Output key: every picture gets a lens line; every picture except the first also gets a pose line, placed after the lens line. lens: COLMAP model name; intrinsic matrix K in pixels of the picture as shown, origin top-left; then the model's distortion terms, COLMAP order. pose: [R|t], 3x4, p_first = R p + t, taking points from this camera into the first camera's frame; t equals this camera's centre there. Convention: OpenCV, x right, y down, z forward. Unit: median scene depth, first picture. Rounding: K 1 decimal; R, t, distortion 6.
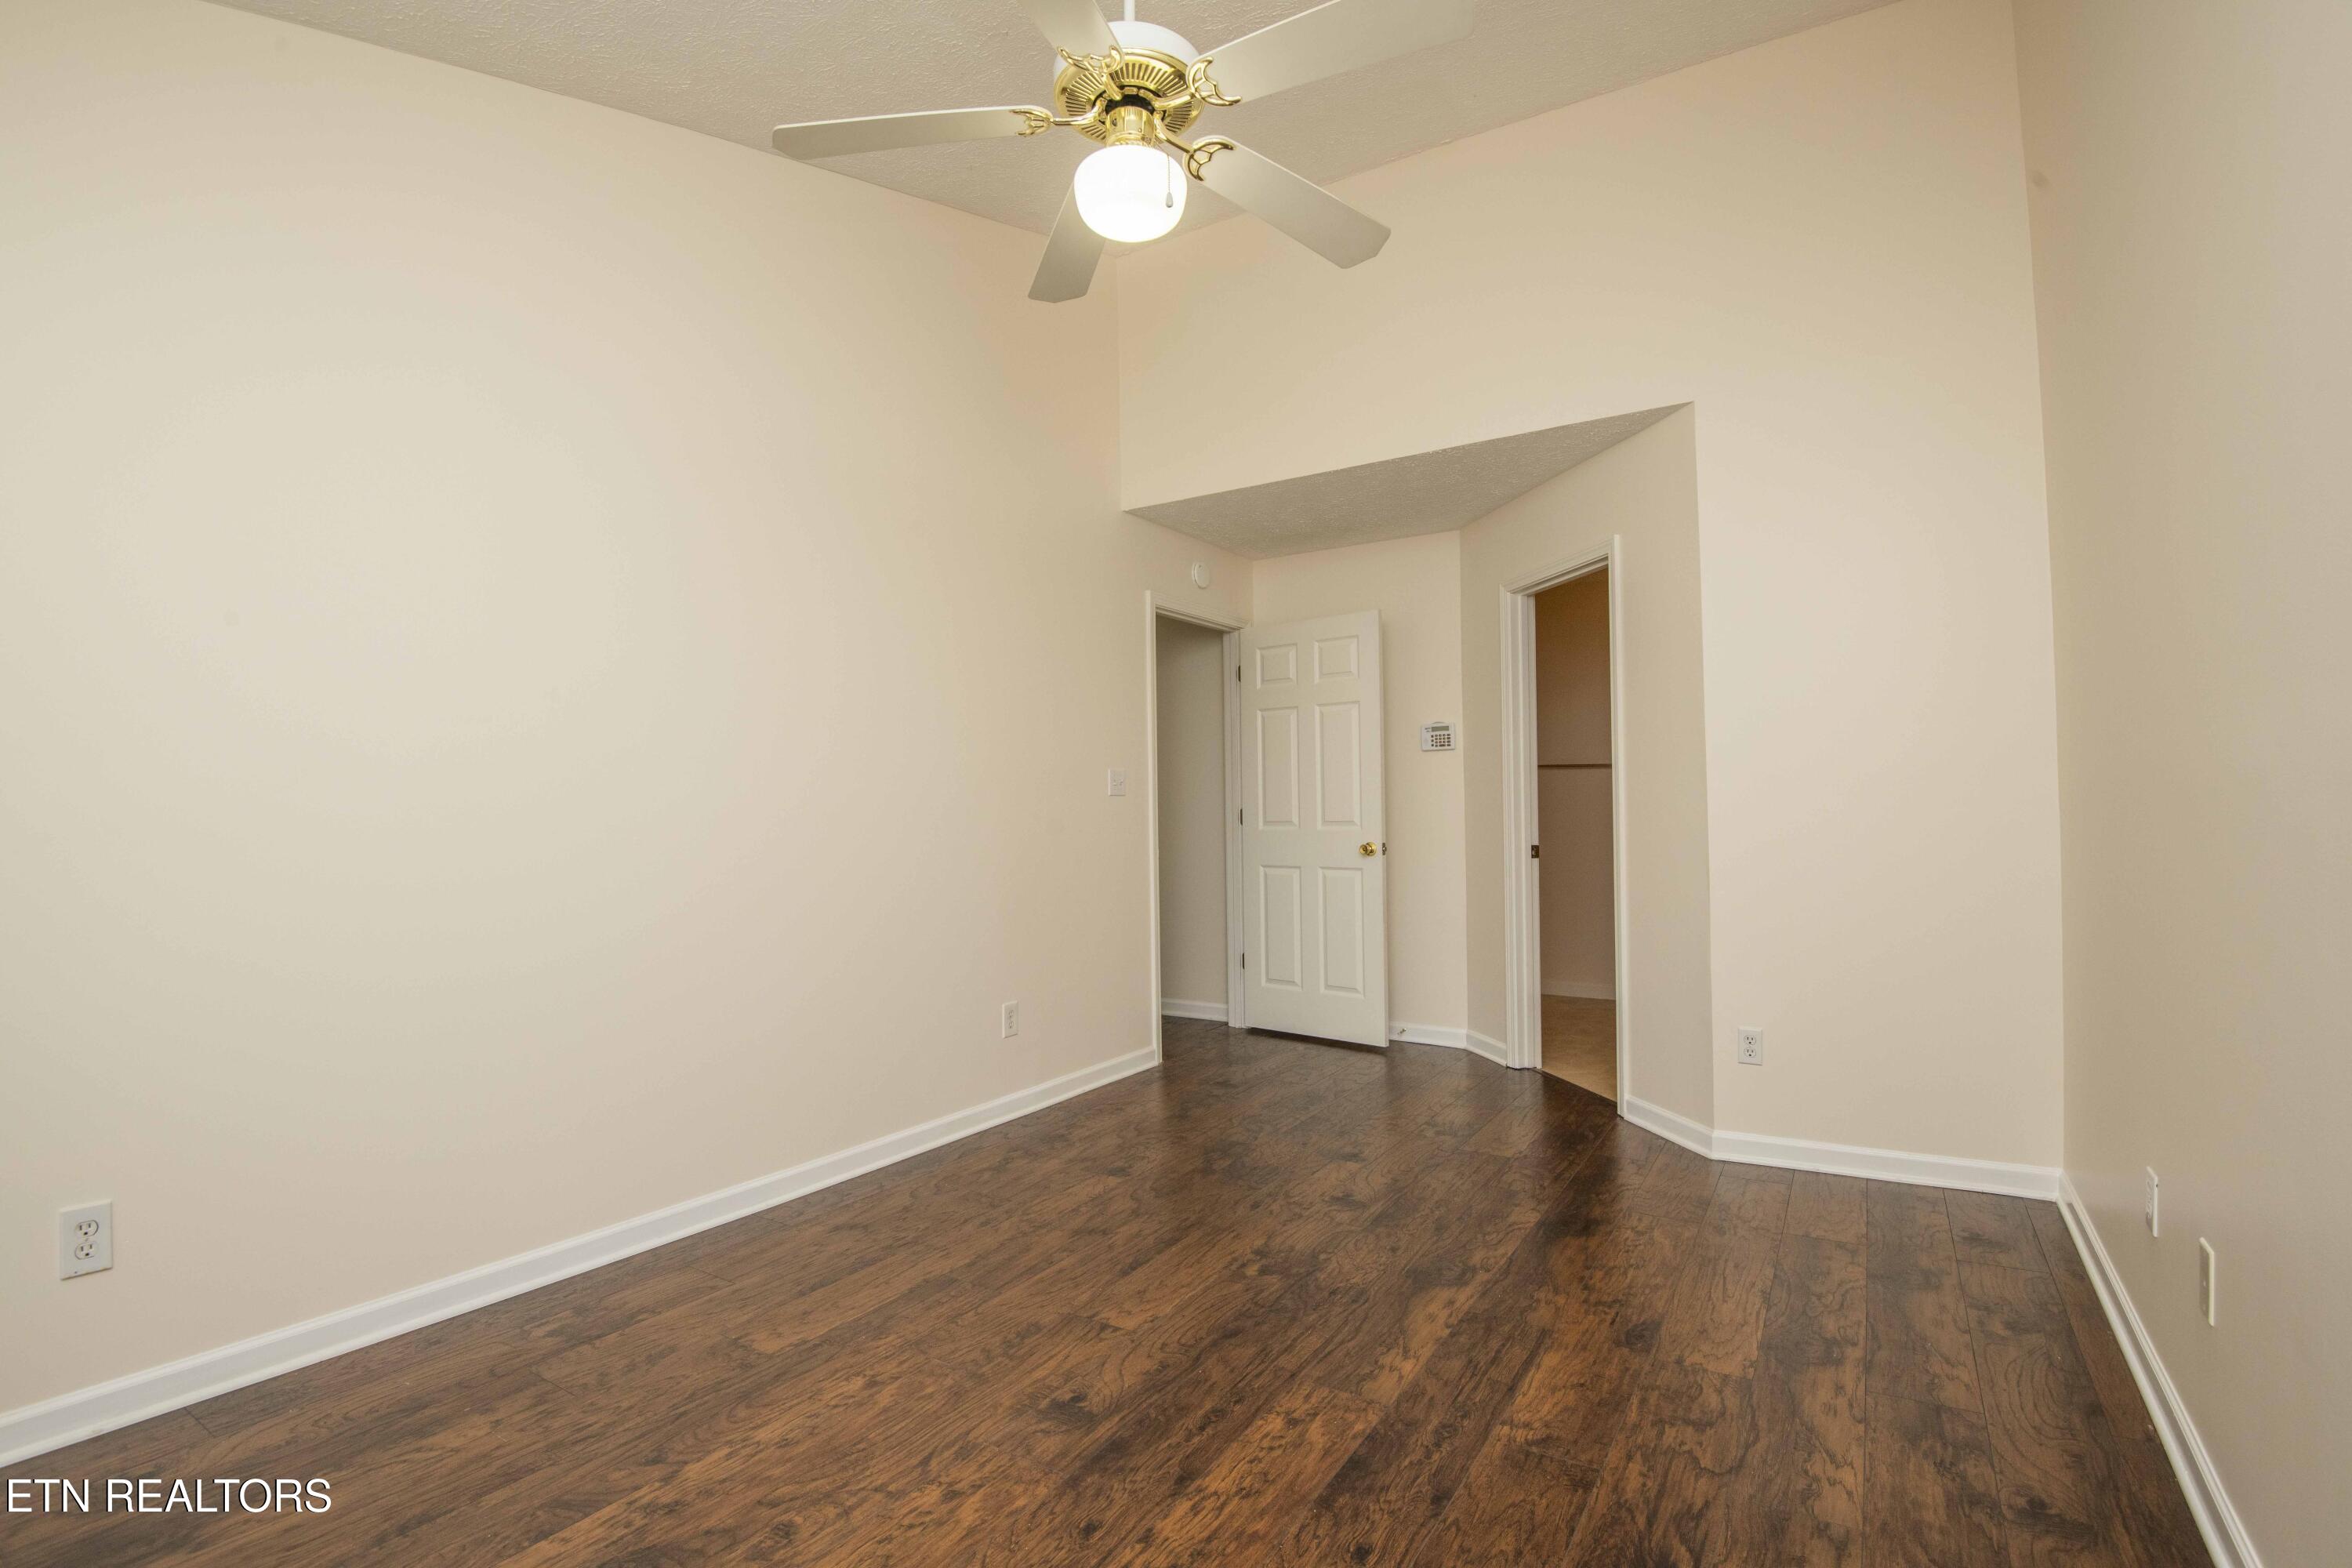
lens RADIAL K [[1084.4, 0, 1187.4], [0, 1084.4, 785.9], [0, 0, 1]] dist [-0.003695, -0.028243]
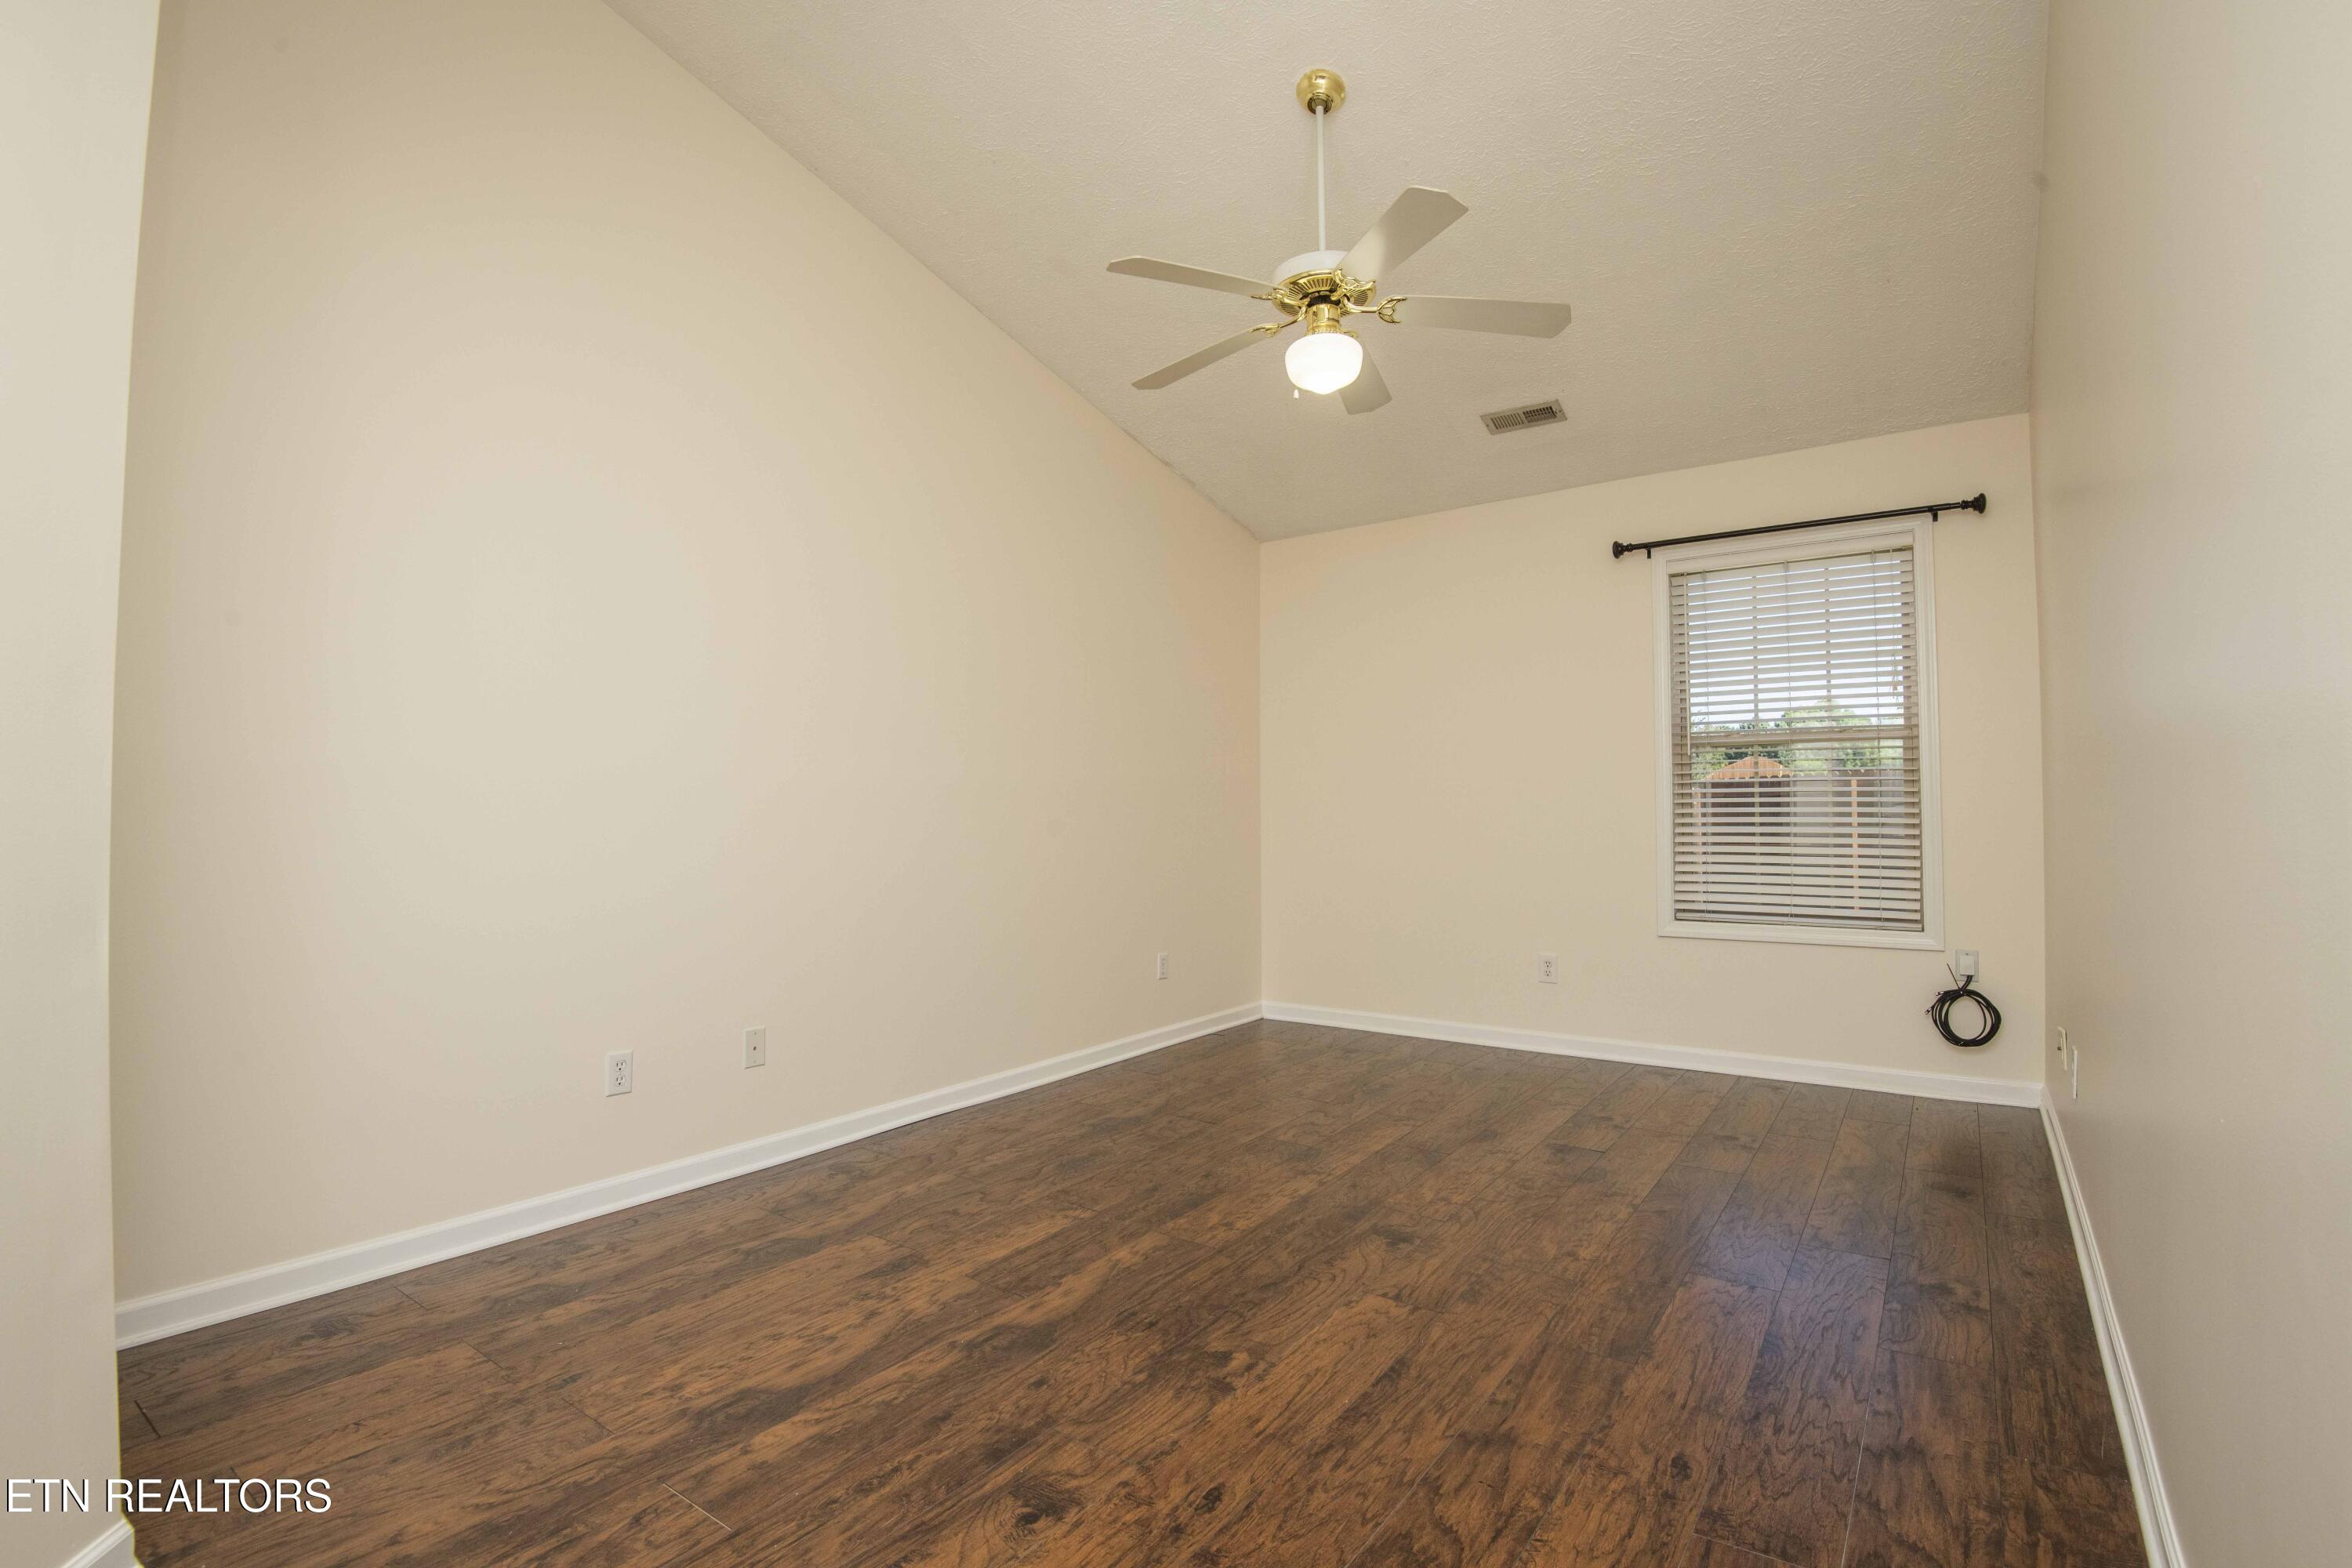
lens RADIAL K [[1092.2, 0, 1179.2], [0, 1092.2, 782.1], [0, 0, 1]] dist [-0.000670, -0.026477]
pose [[-0.997714, 0.019511, 0.064703, 0.049293], [0.015993, 0.998388, -0.054455, 0.079280], [-0.065661, -0.053296, -0.996418, 2.045353]]
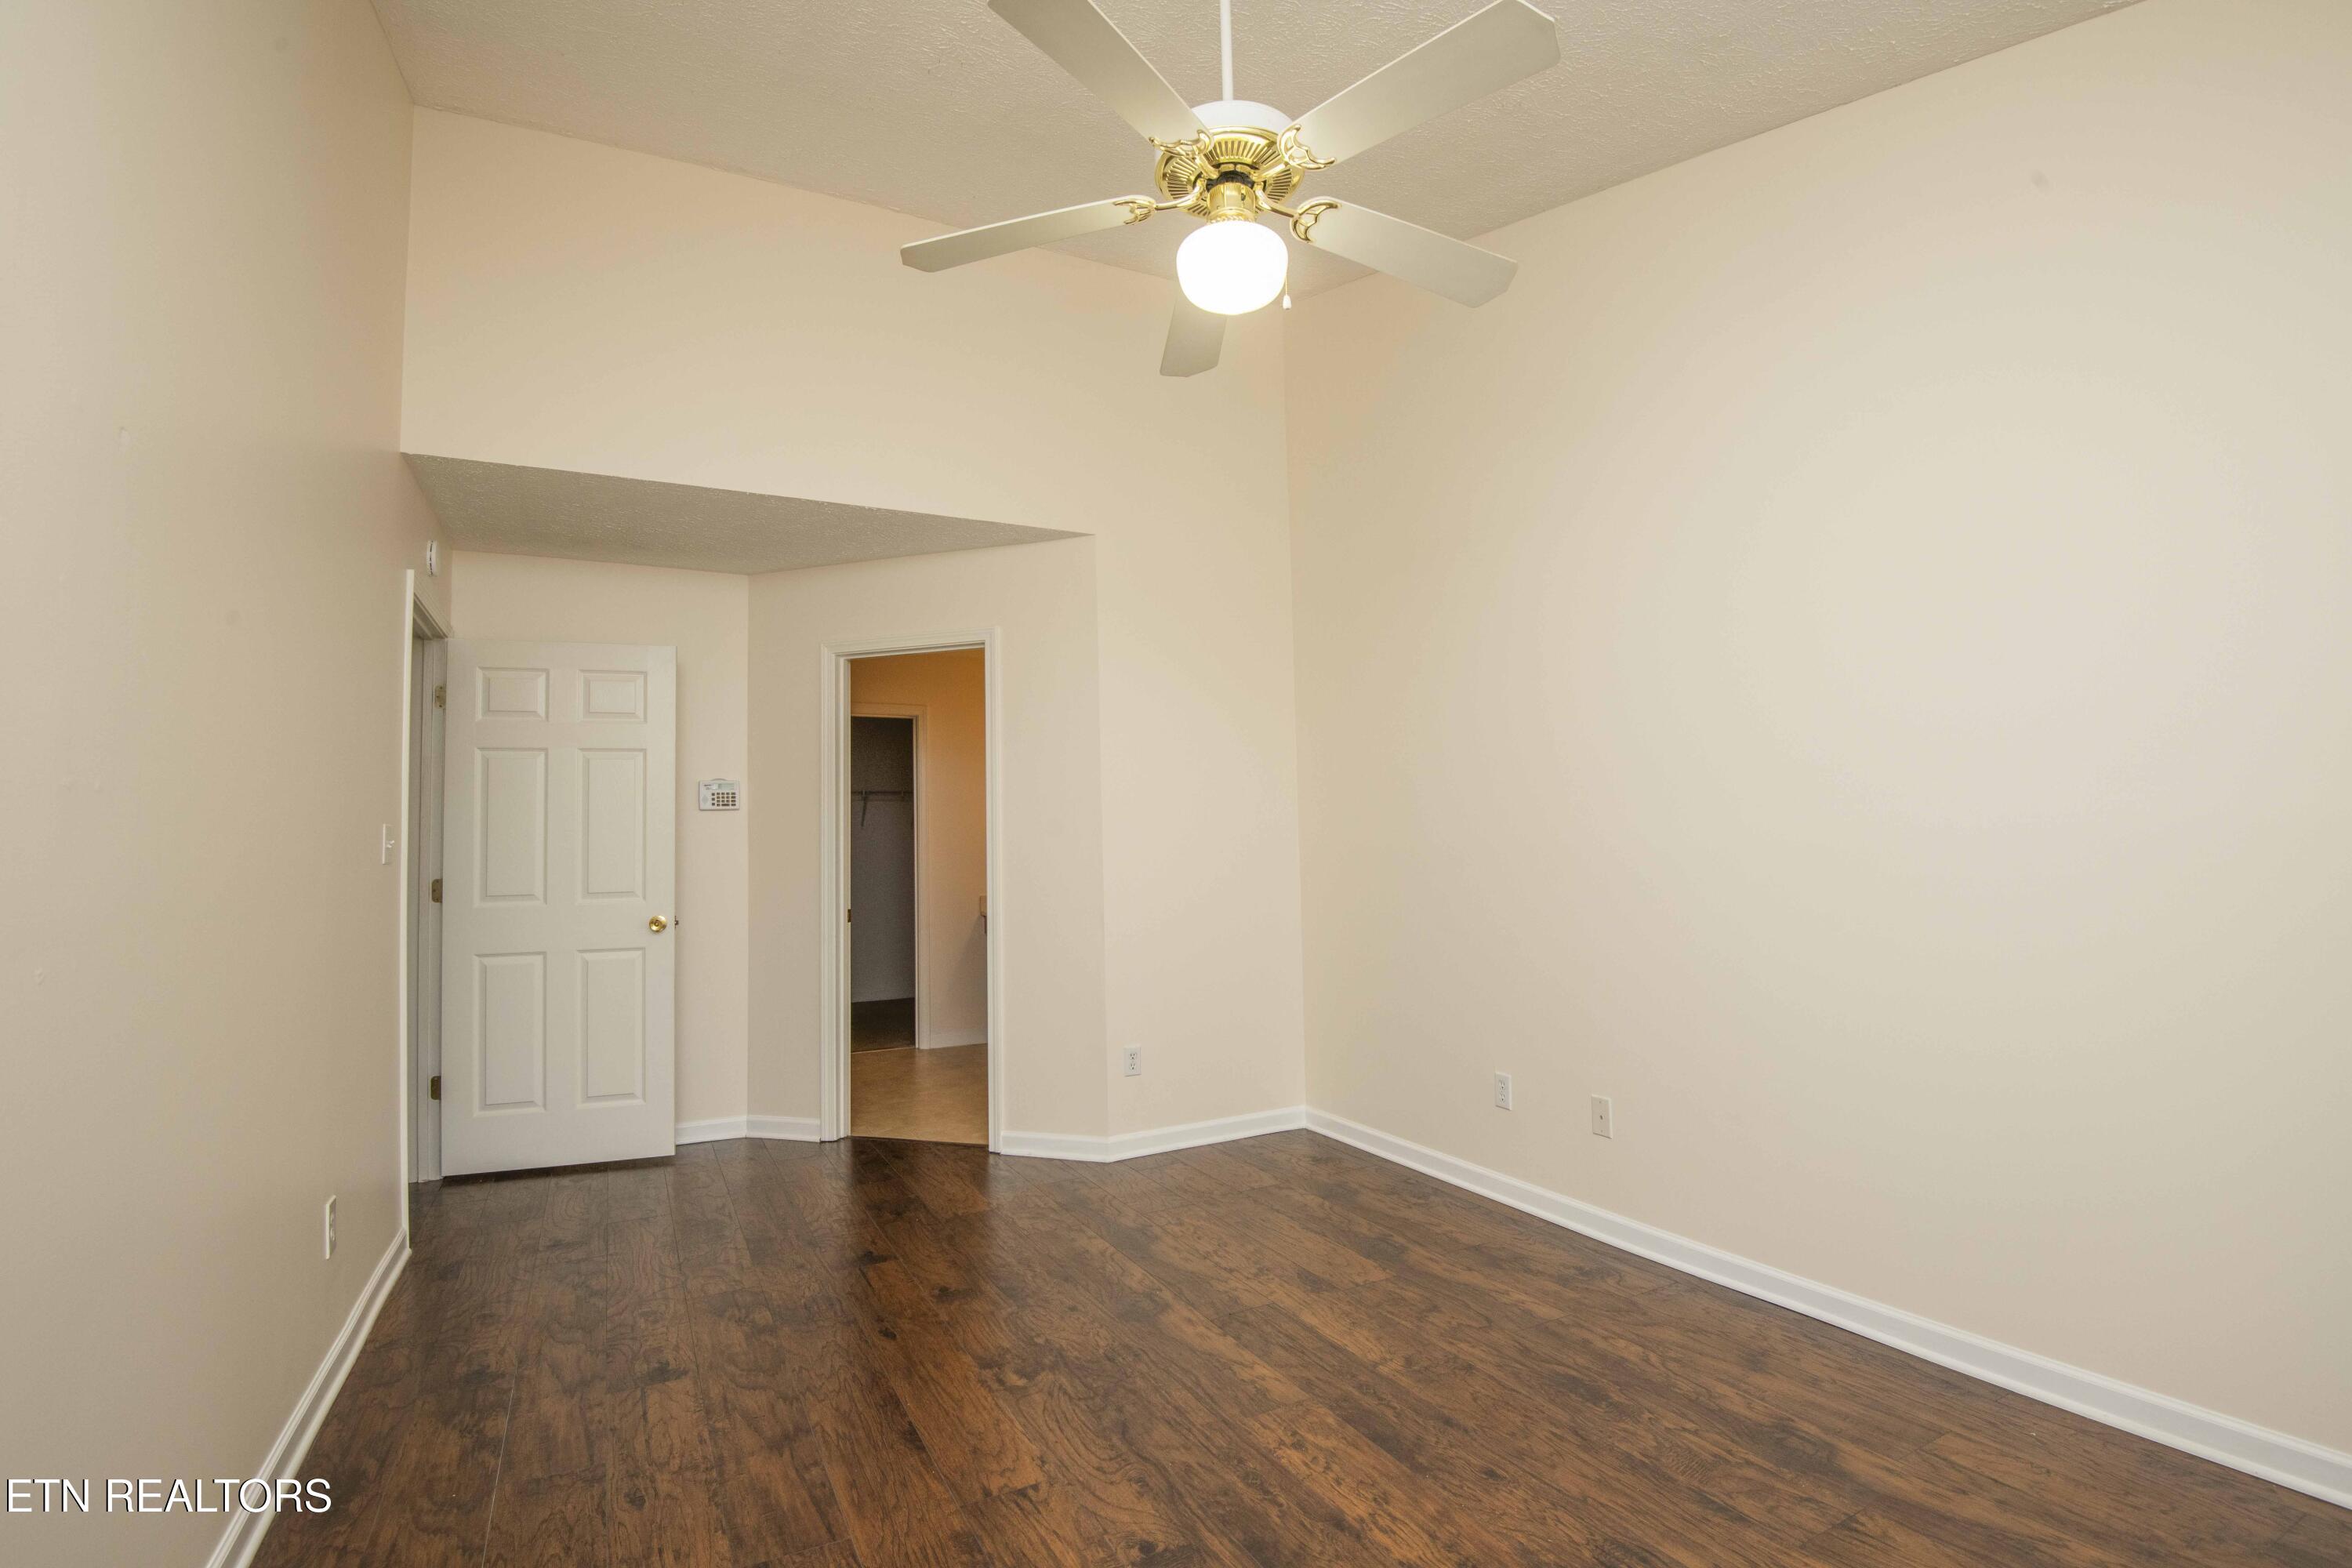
lens RADIAL K [[1086.1, 0, 1186.0], [0, 1086.1, 784.1], [0, 0, 1]] dist [-0.002981, -0.024453]
pose [[0.505152, 0.050941, 0.861525, -0.772380], [-0.001587, 0.998310, -0.058098, -0.005565], [-0.863029, 0.027981, 0.504379, 0.447482]]
